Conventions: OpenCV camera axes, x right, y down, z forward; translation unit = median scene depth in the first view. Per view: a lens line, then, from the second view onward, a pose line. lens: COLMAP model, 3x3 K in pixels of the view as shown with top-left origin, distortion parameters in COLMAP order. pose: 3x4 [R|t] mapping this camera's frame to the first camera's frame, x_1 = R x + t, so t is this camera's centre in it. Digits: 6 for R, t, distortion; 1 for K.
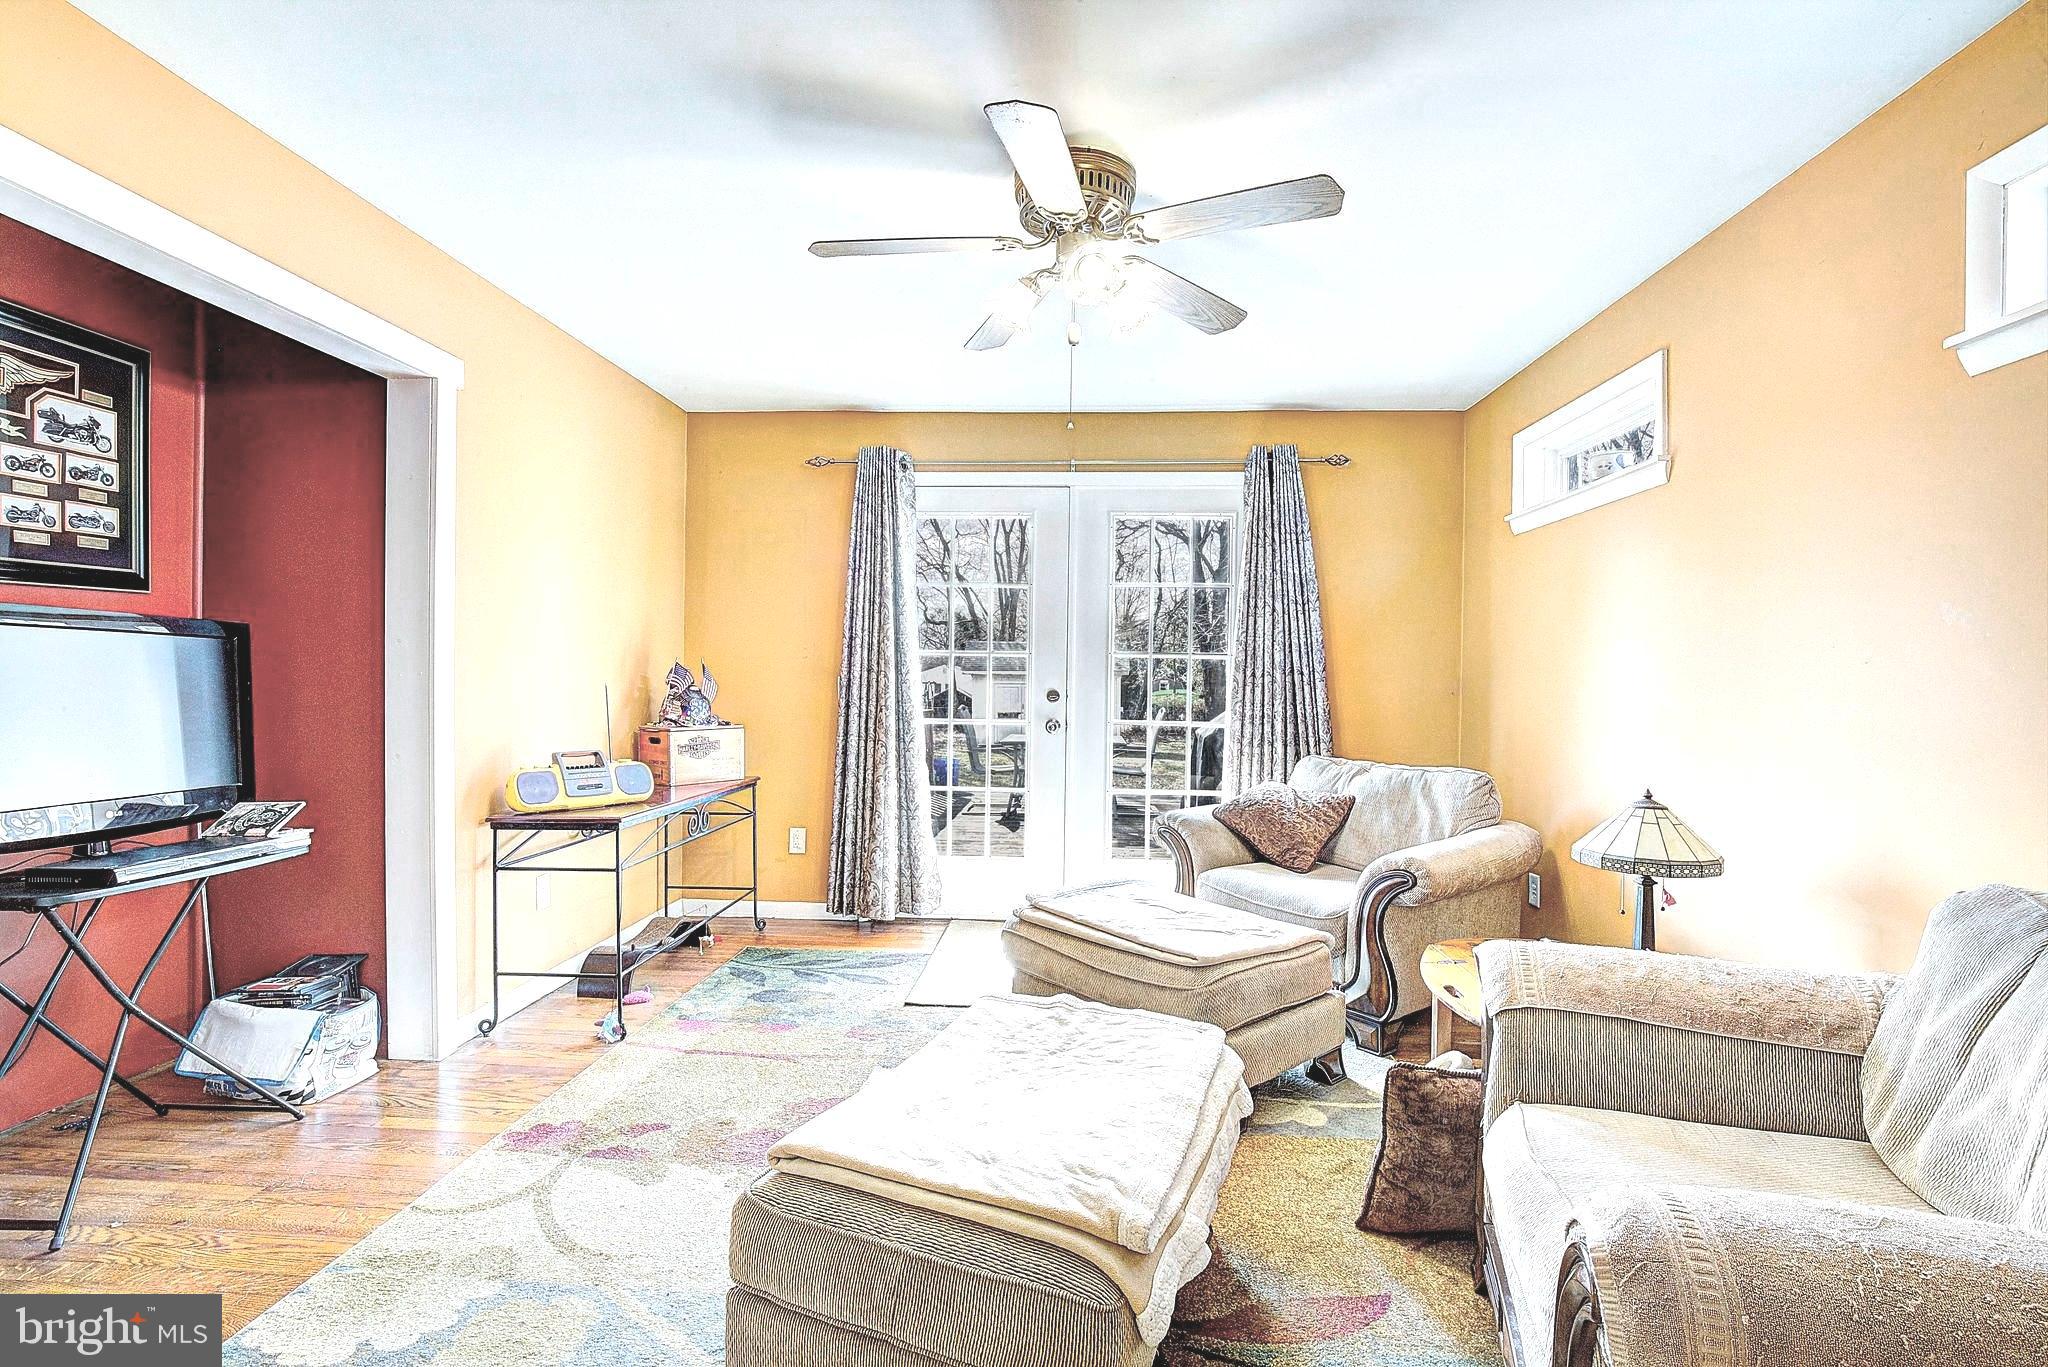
lens RADIAL K [[944.4, 0, 1030.9], [0, 944.4, 693.3], [0, 0, 1]] dist [-0.030602, 0.017906]
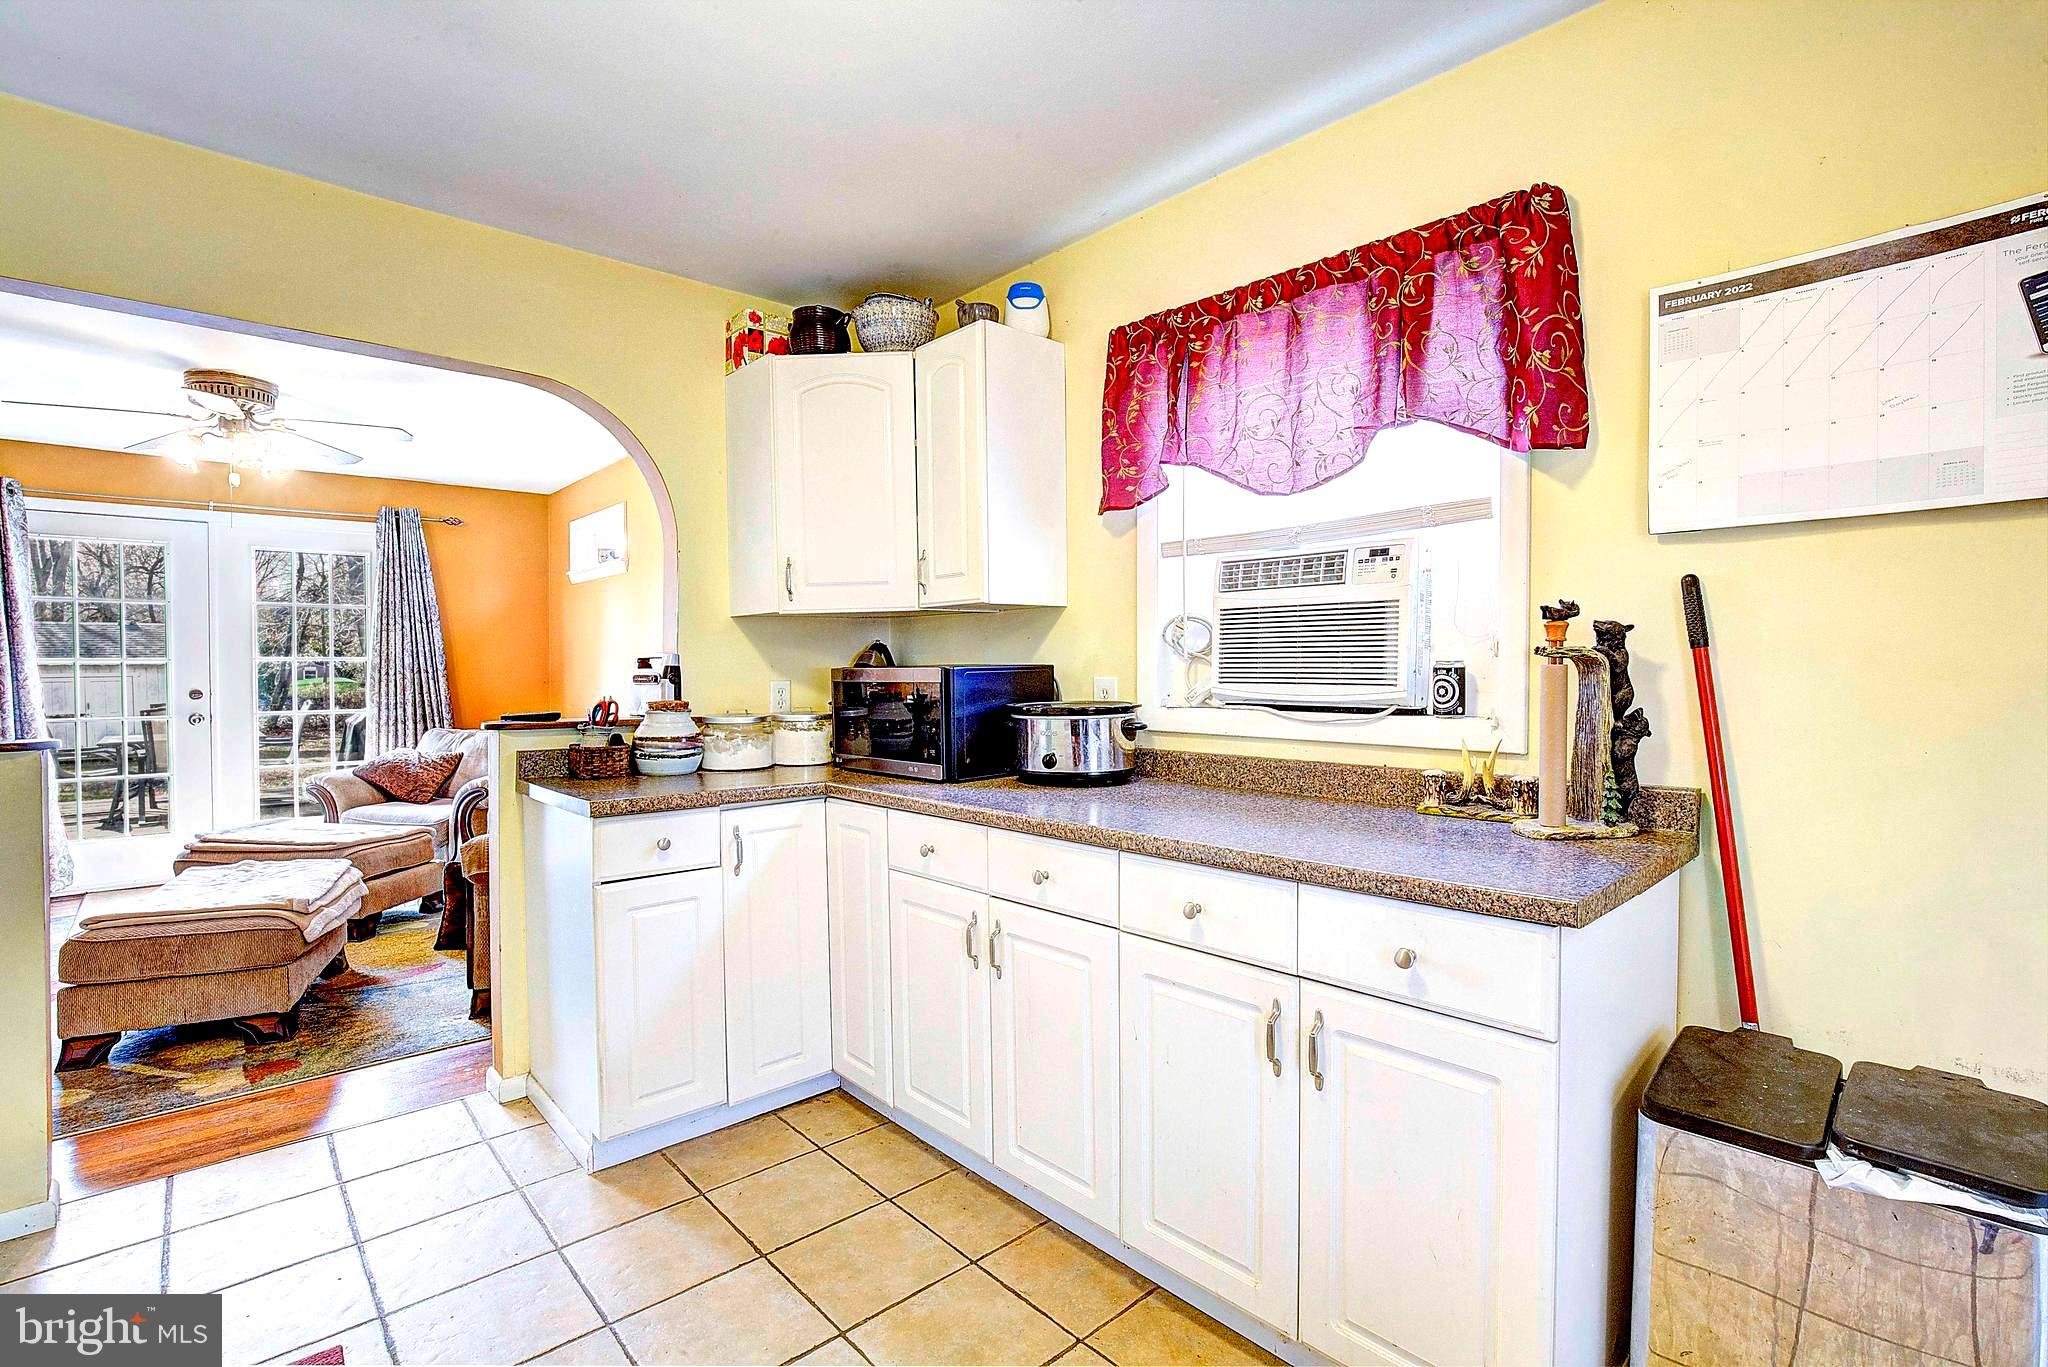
lens RADIAL K [[922.6, 0, 1024.0], [0, 922.6, 683.5], [0, 0, 1]] dist [-0.015074, 0.000122]
pose [[0.694728, -0.031010, 0.718604, -0.081543], [0.021616, 0.999519, 0.022235, -0.014879], [-0.718948, 0.000086, 0.695064, -0.609227]]
